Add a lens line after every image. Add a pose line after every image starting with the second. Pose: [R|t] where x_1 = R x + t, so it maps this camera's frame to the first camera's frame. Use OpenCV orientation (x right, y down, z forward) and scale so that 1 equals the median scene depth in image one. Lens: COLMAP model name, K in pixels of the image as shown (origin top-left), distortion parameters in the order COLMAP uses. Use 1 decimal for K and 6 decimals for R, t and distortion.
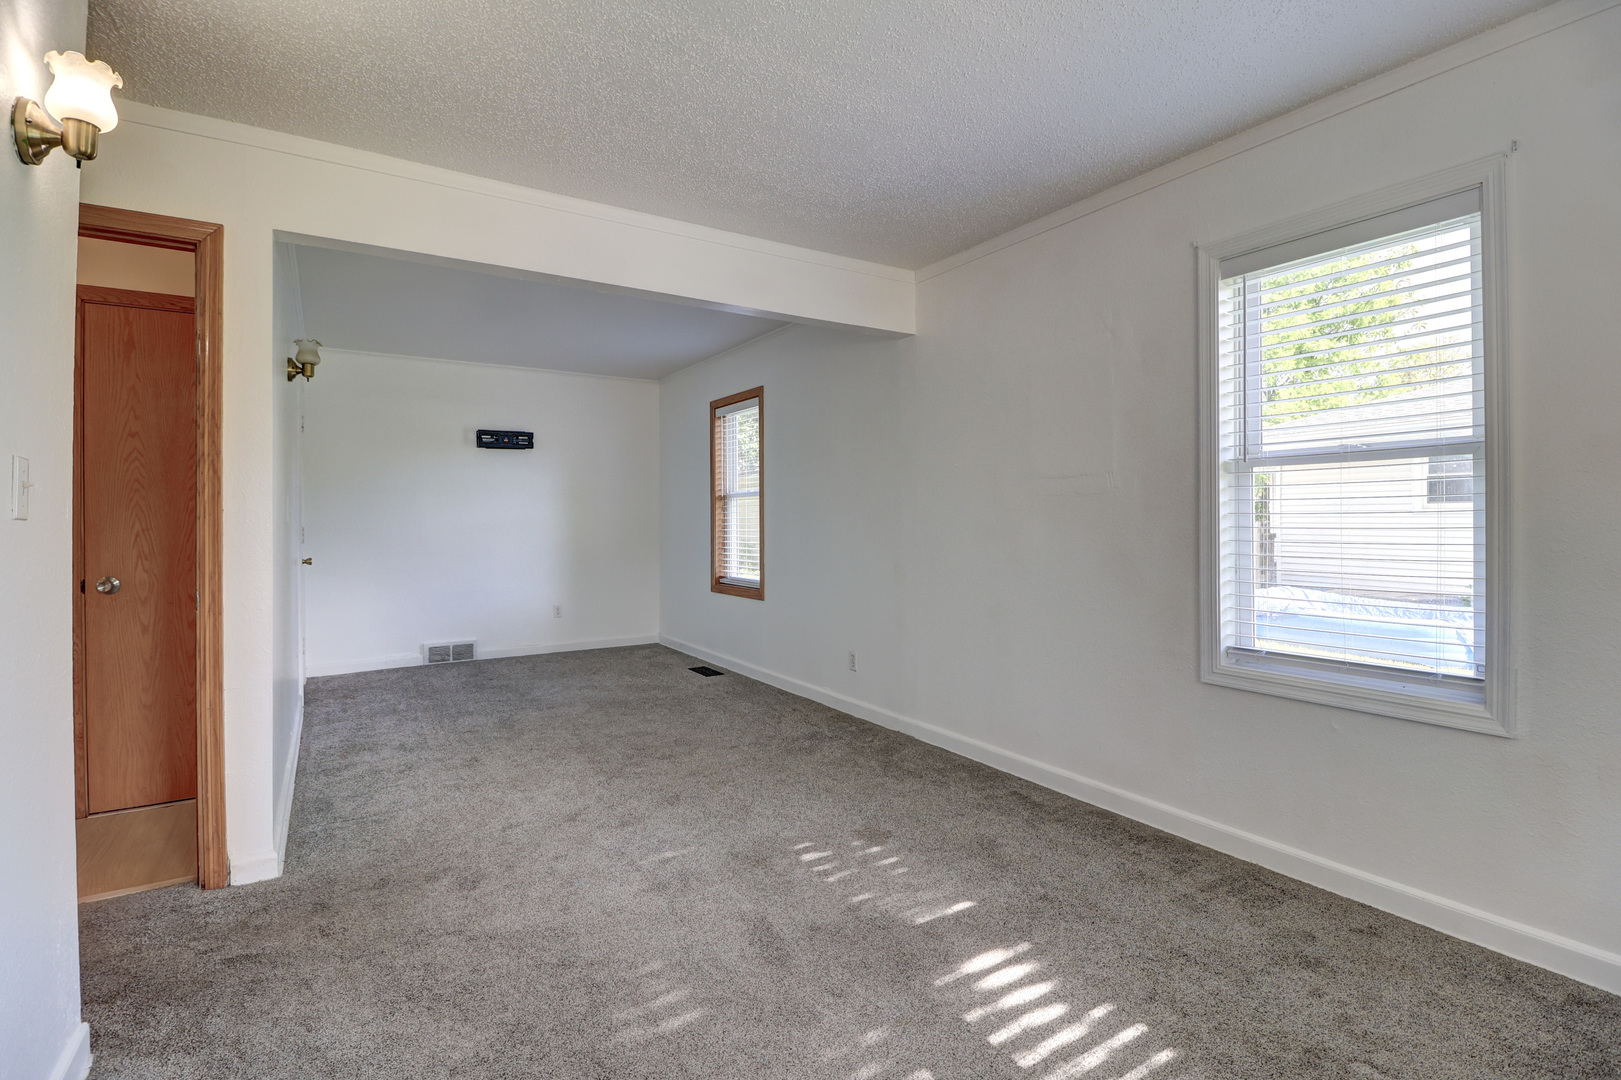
lens RADIAL K [[751.3, 0, 821.8], [0, 751.3, 519.8], [0, 0, 1]] dist [-0.003468, -0.000539]
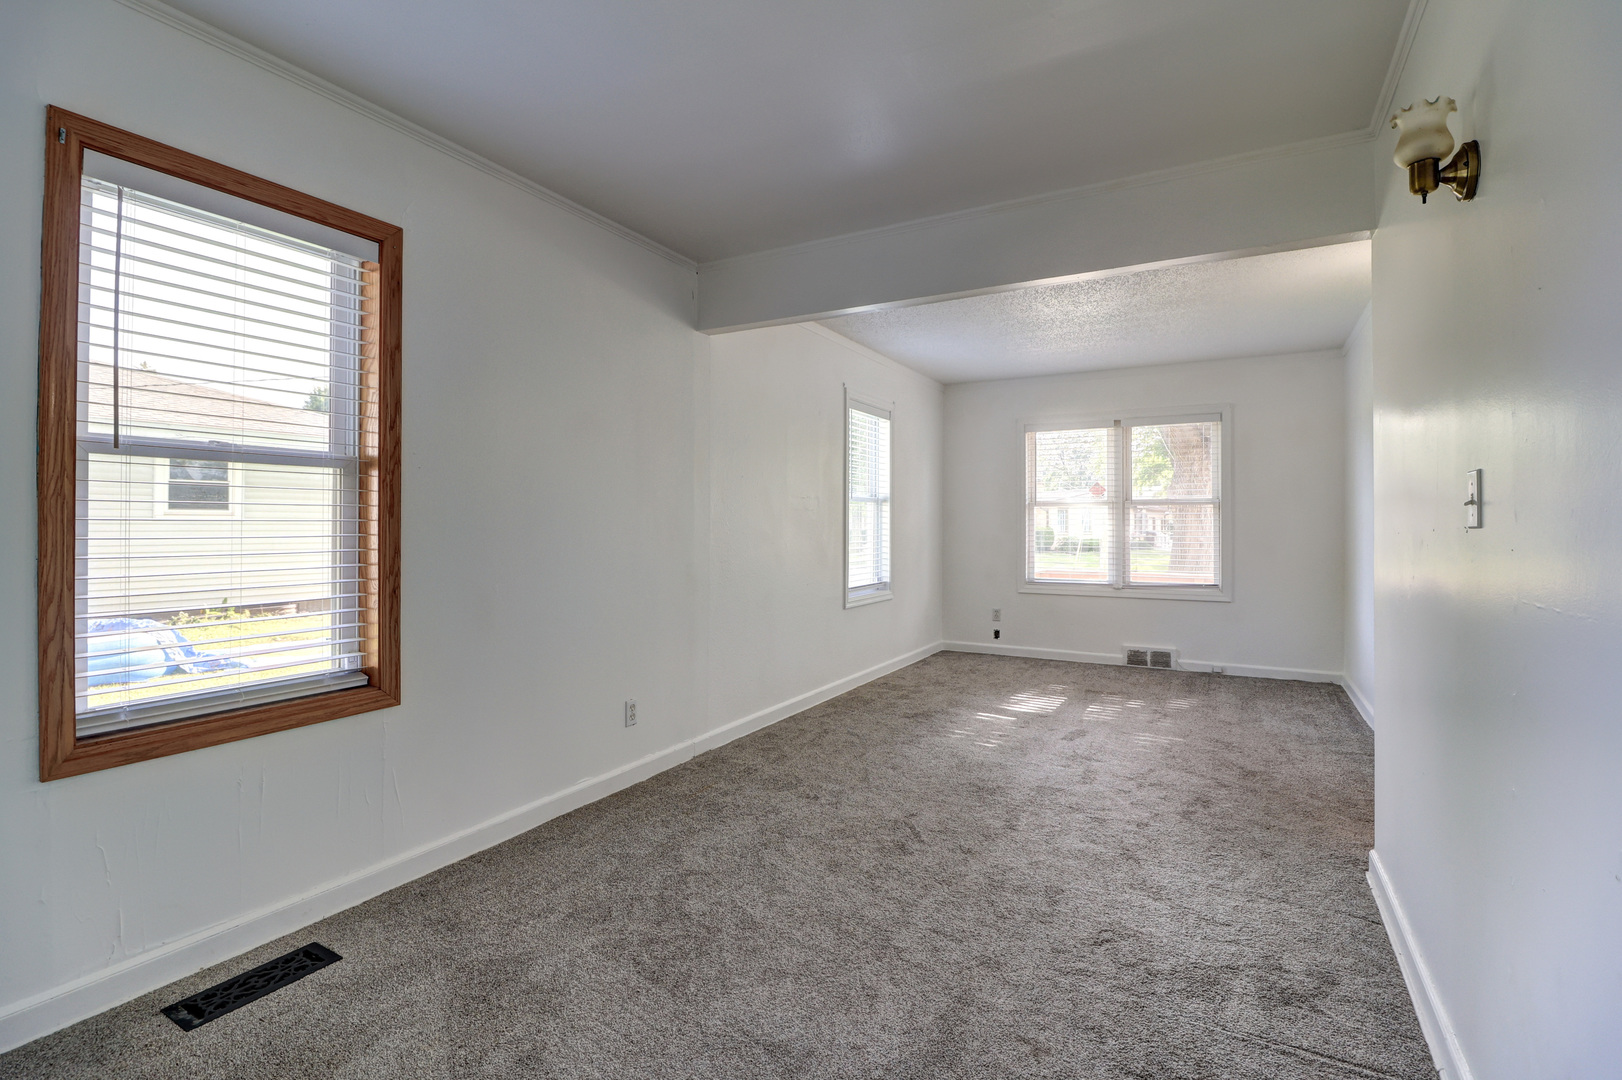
lens RADIAL K [[751.7, 0, 822.3], [0, 751.7, 519.8], [0, 0, 1]] dist [-0.003468, -0.000539]
pose [[-0.470401, 0.009034, 0.882407, -0.532159], [-0.000444, 0.999945, -0.010473, 0.001048], [-0.882453, -0.005318, -0.470371, 0.881226]]
